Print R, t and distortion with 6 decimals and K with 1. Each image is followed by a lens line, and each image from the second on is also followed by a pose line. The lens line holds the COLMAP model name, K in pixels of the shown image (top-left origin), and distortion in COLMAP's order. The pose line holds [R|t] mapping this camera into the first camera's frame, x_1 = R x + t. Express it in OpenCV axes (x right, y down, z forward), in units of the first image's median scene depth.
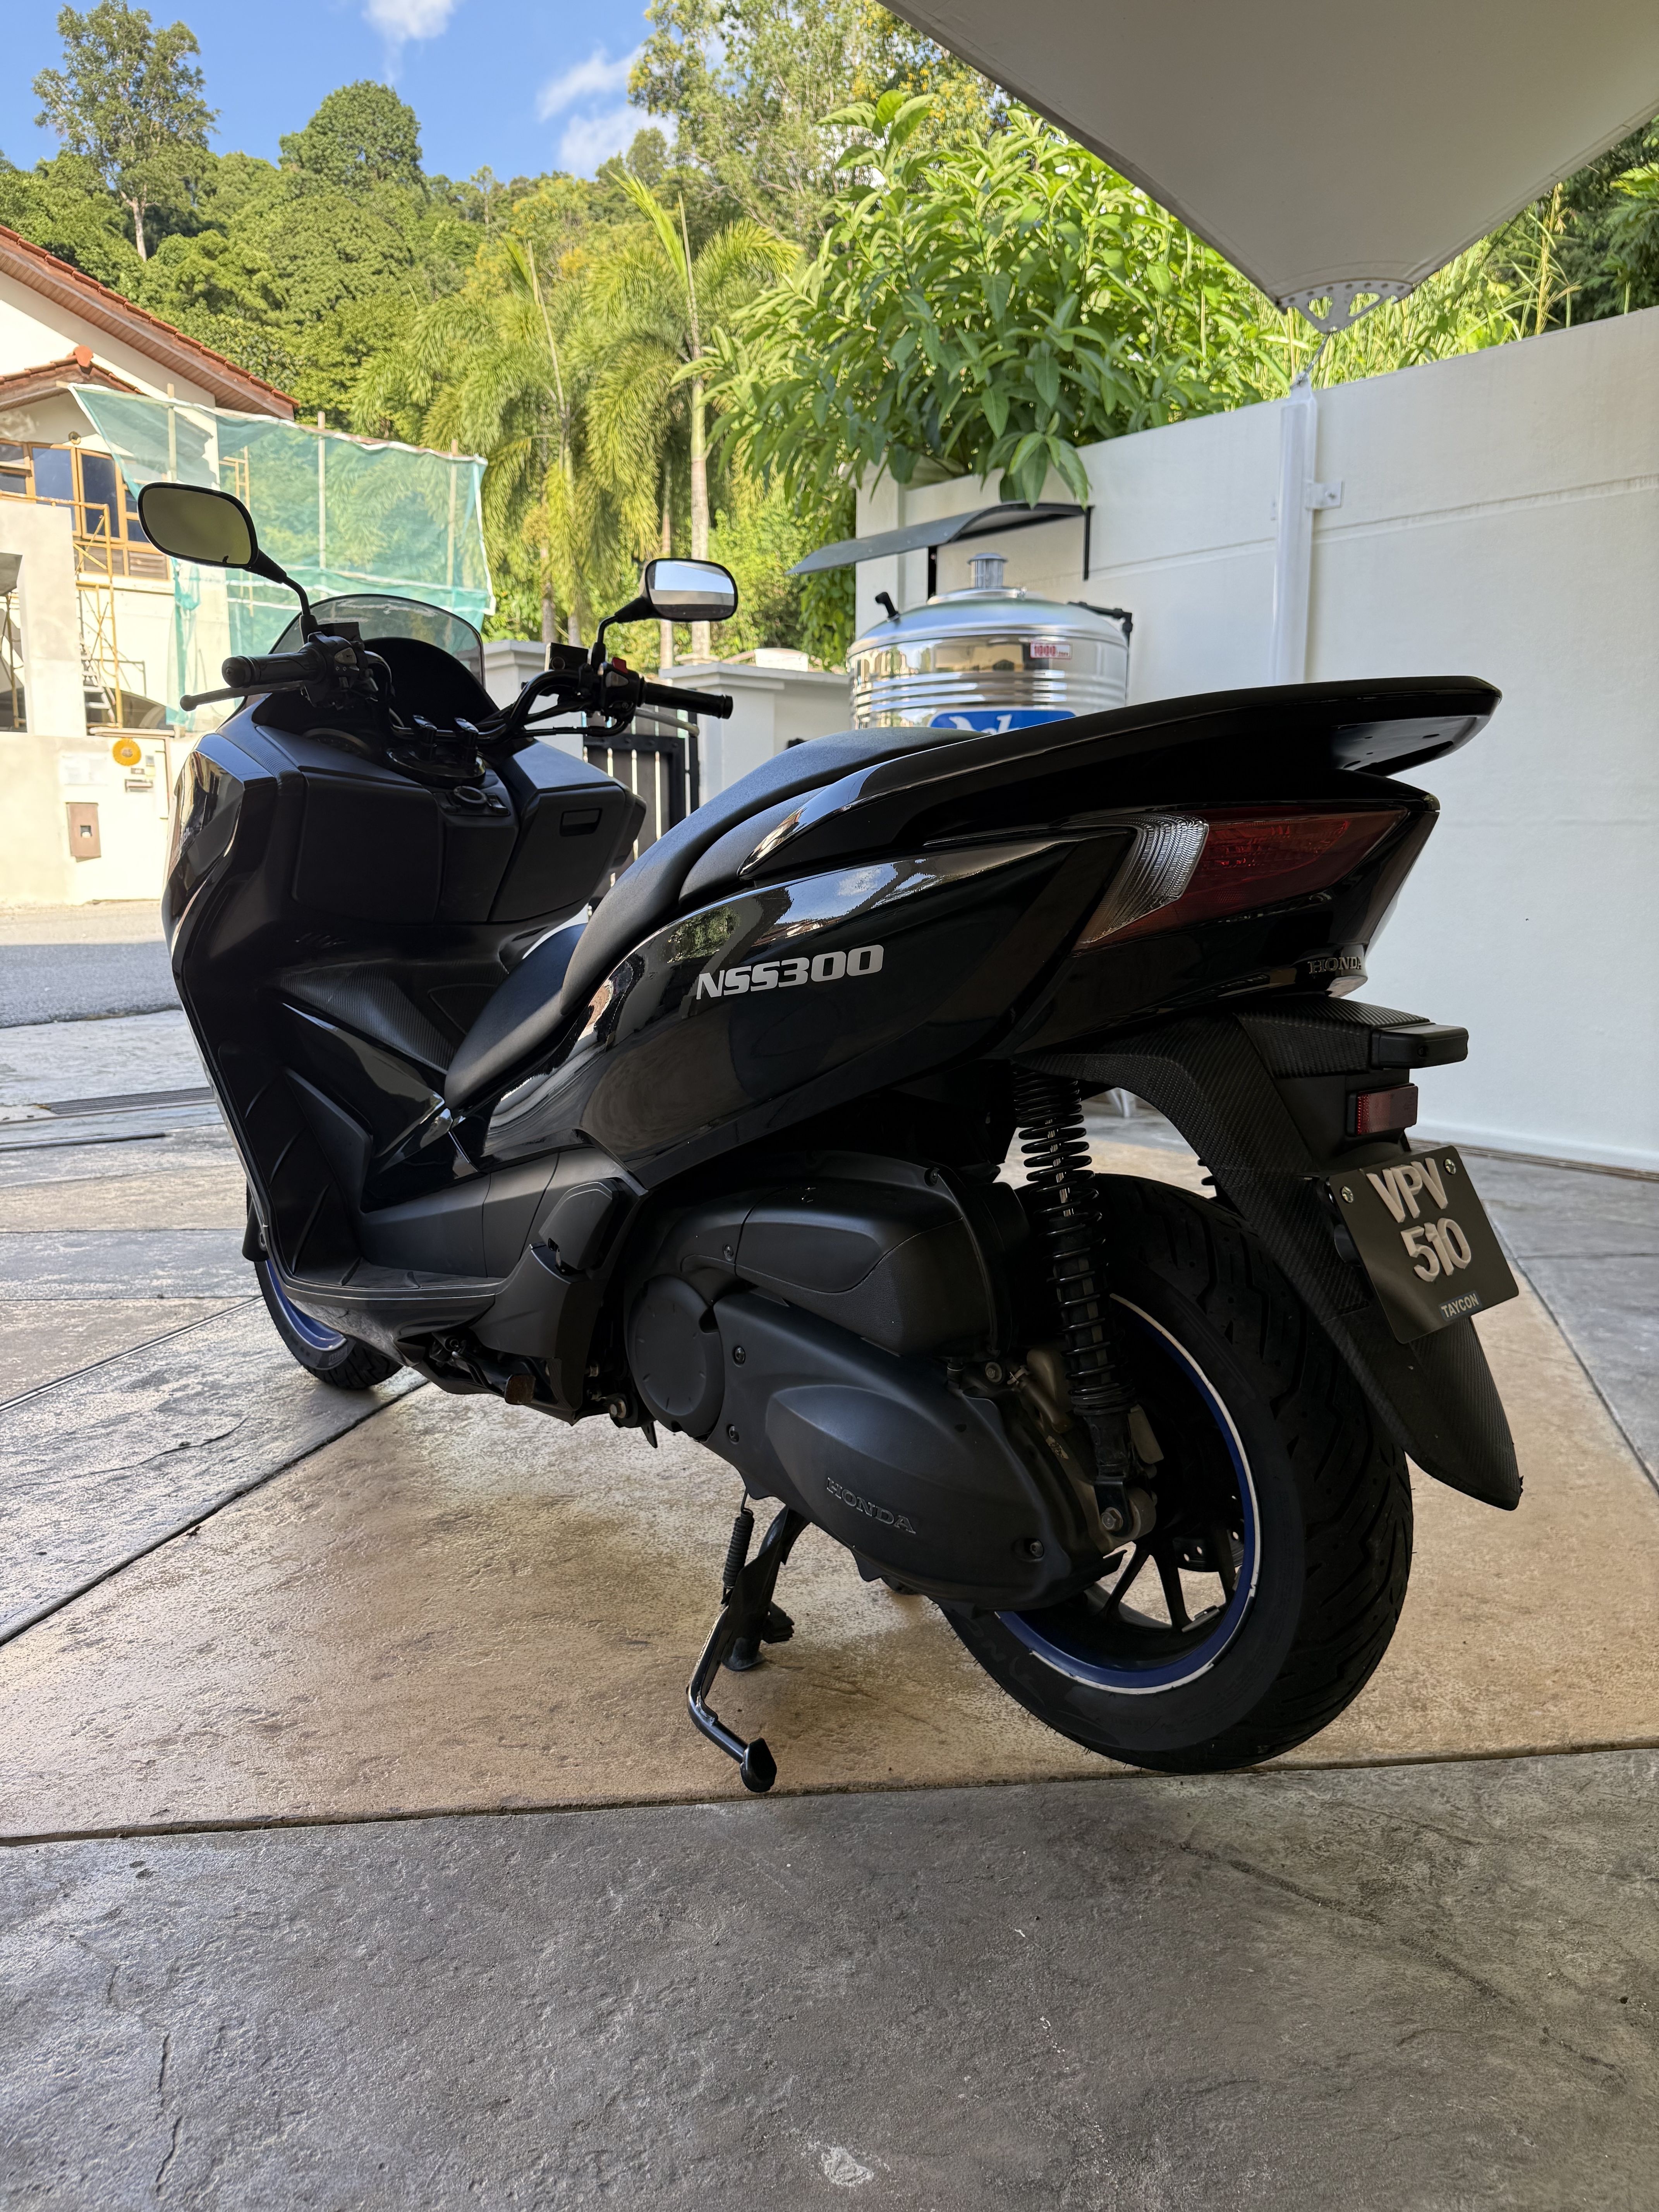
lens RADIAL K [[1576.3, 0, 772.3], [0, 1576.3, 1146.4], [0, 0, 1]] dist [0.007223, -0.001246]
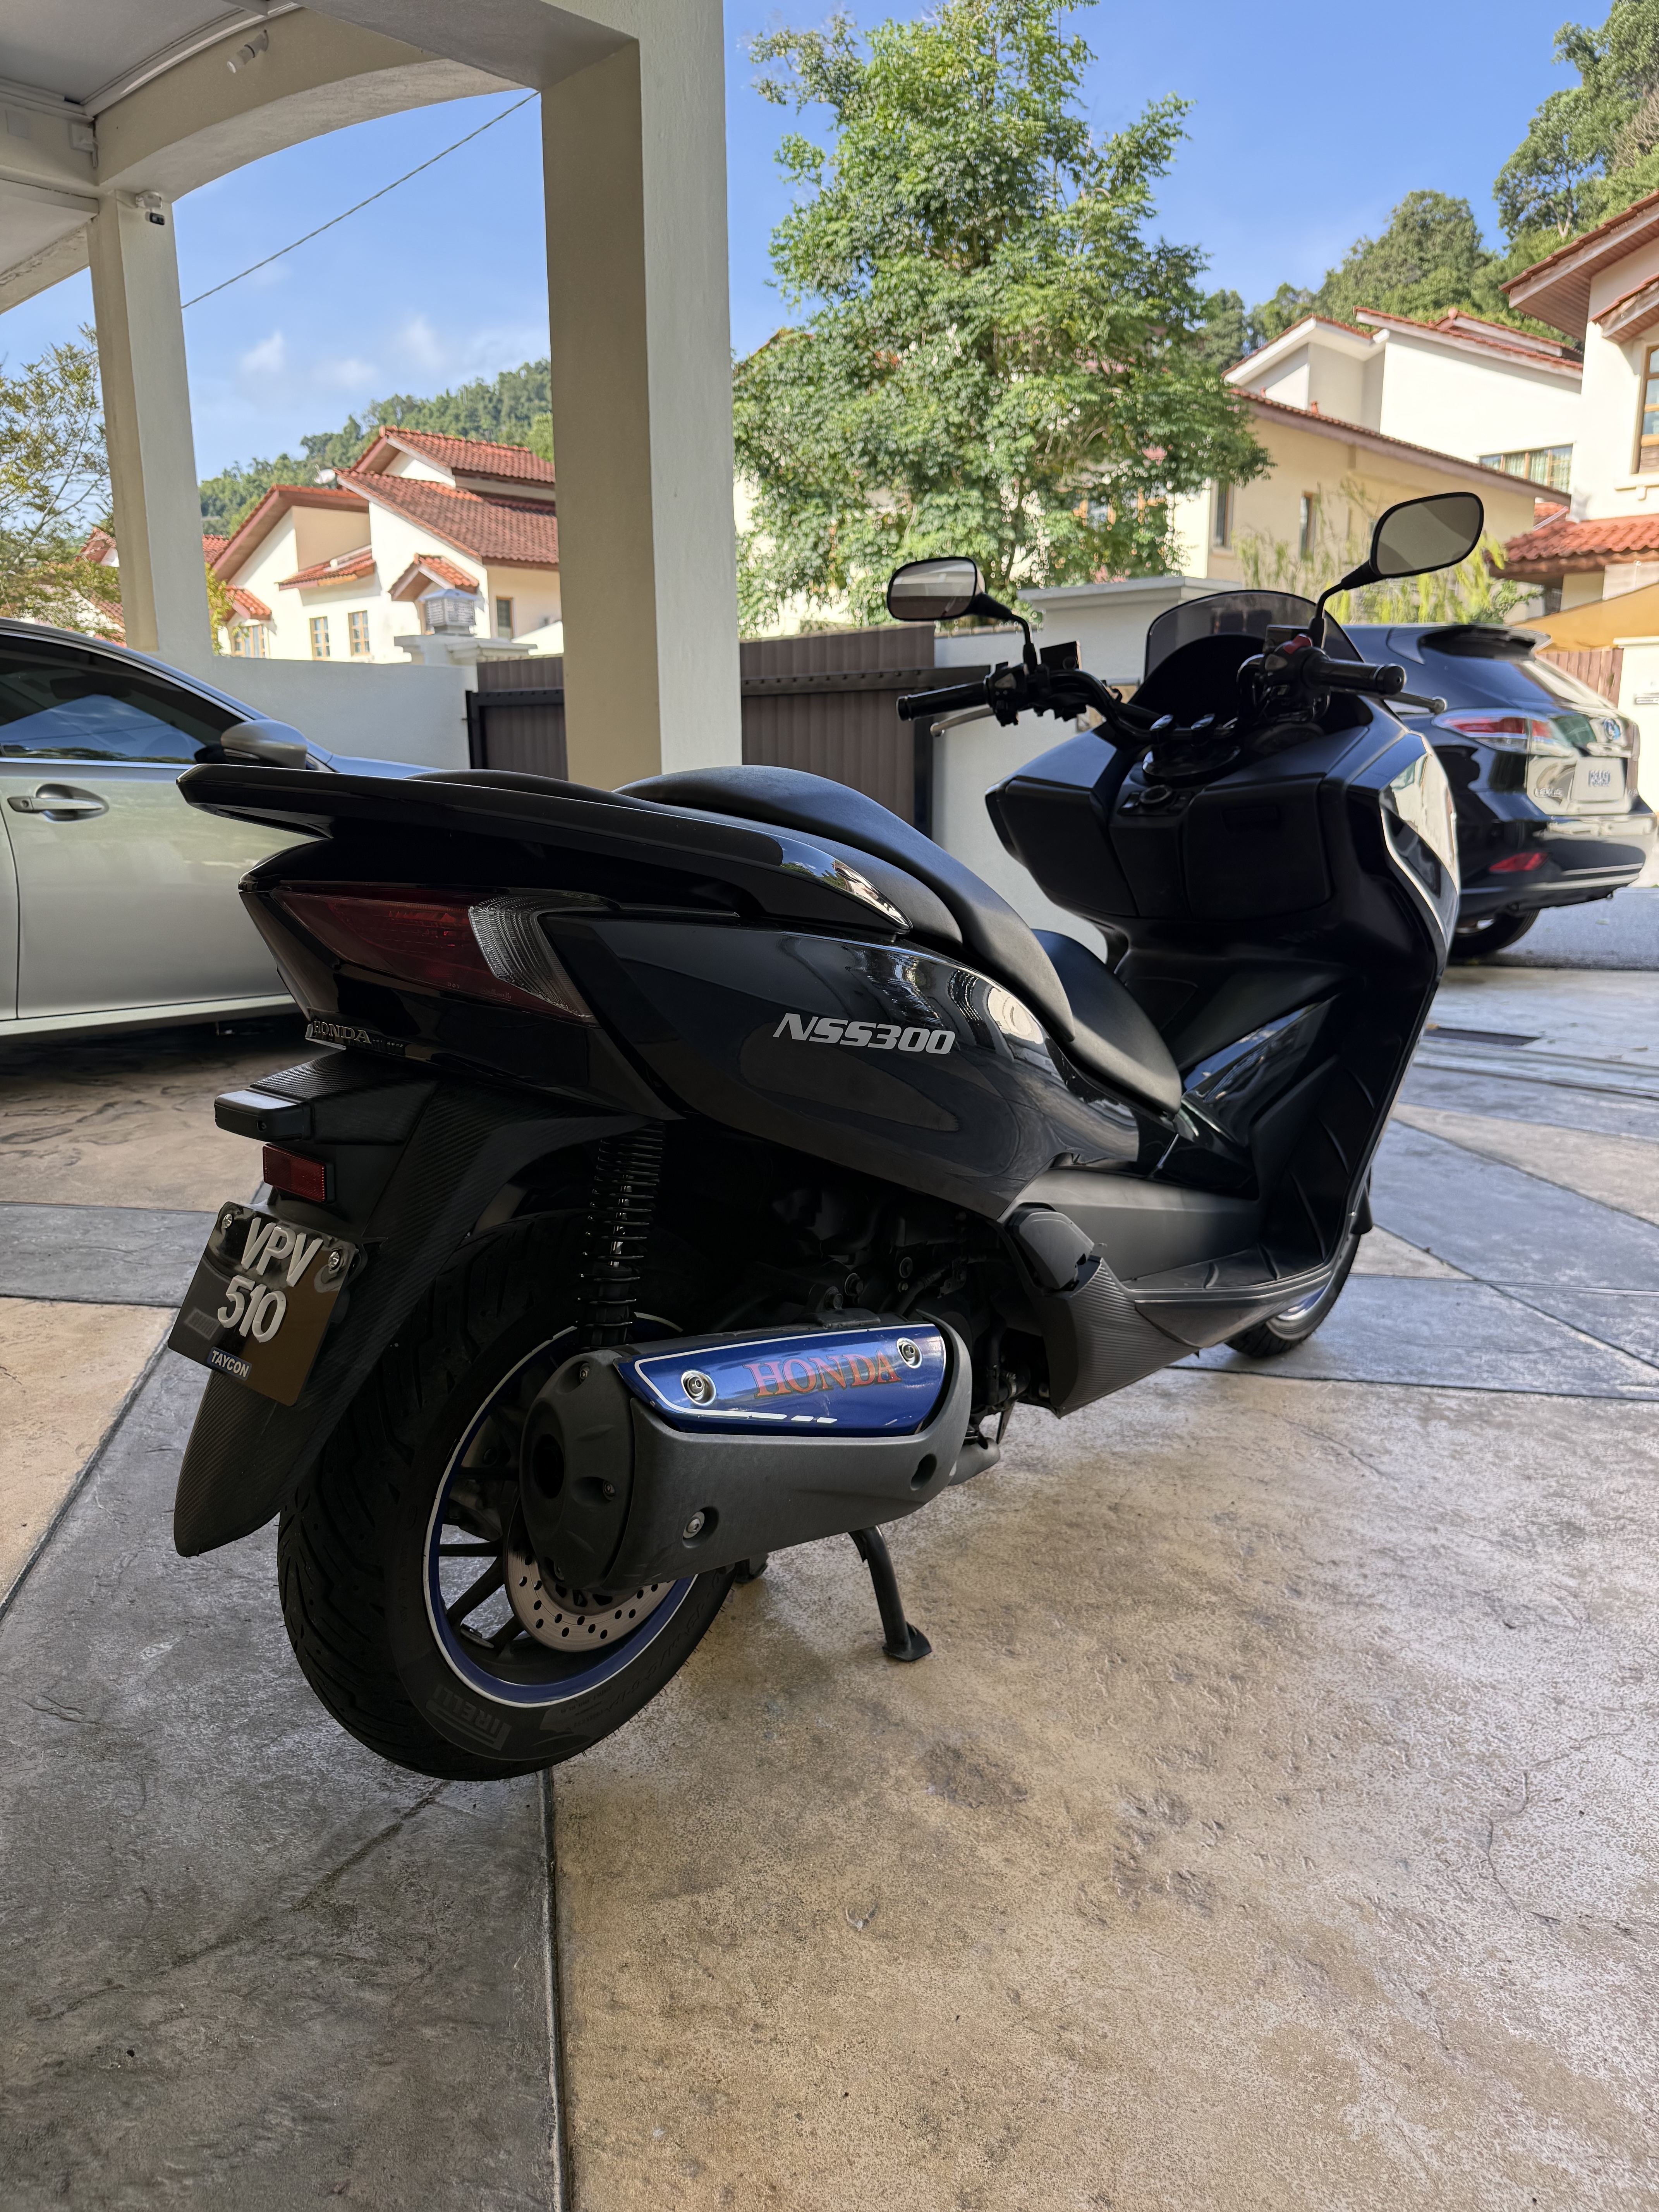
lens RADIAL K [[1579.2, 0, 833.4], [0, 1579.2, 1114.0], [0, 0, 1]] dist [-0.005618, 0.001916]
pose [[0.120607, 0.219945, -0.968028, 0.141924], [-0.178165, 0.964108, 0.196856, -0.032637], [0.976581, 0.148726, 0.155465, 0.116916]]
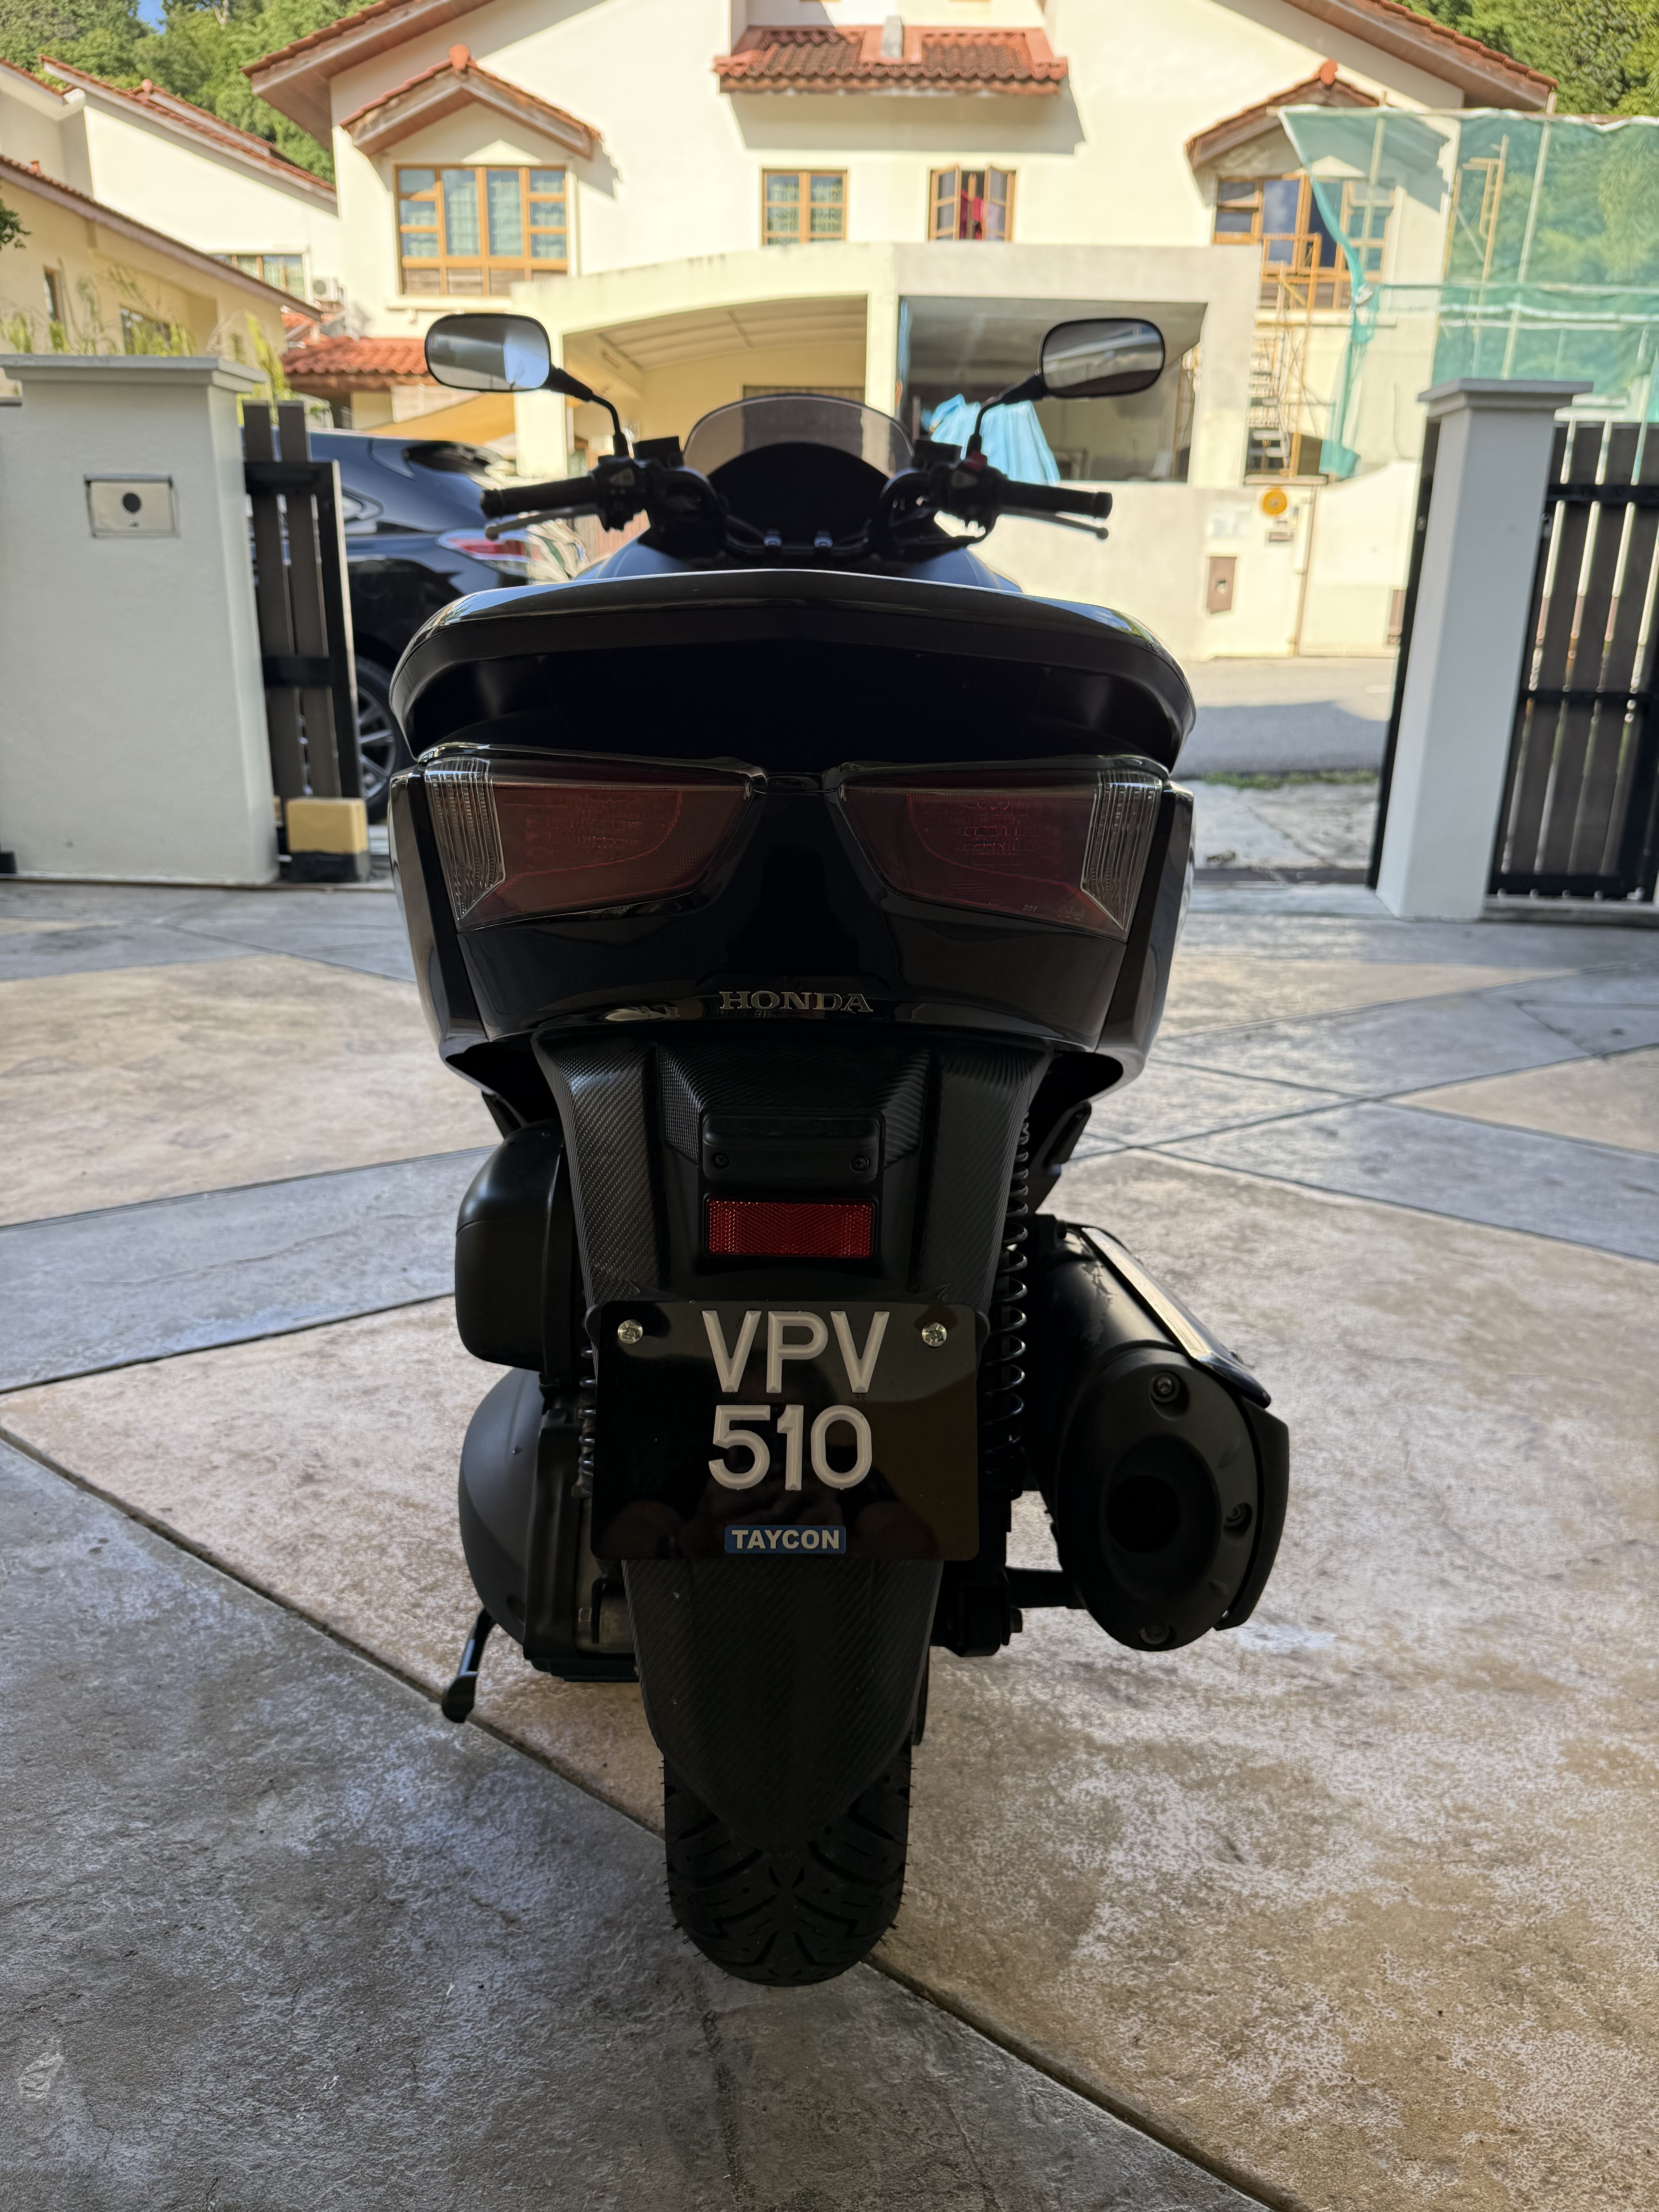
lens RADIAL K [[1579.2, 0, 833.4], [0, 1579.2, 1114.0], [0, 0, 1]] dist [-0.005618, 0.001916]
pose [[0.753009, 0.221785, -0.619507, 0.079913], [-0.137040, 0.973699, 0.182014, -0.019175], [0.643581, -0.052161, 0.763598, 0.049838]]
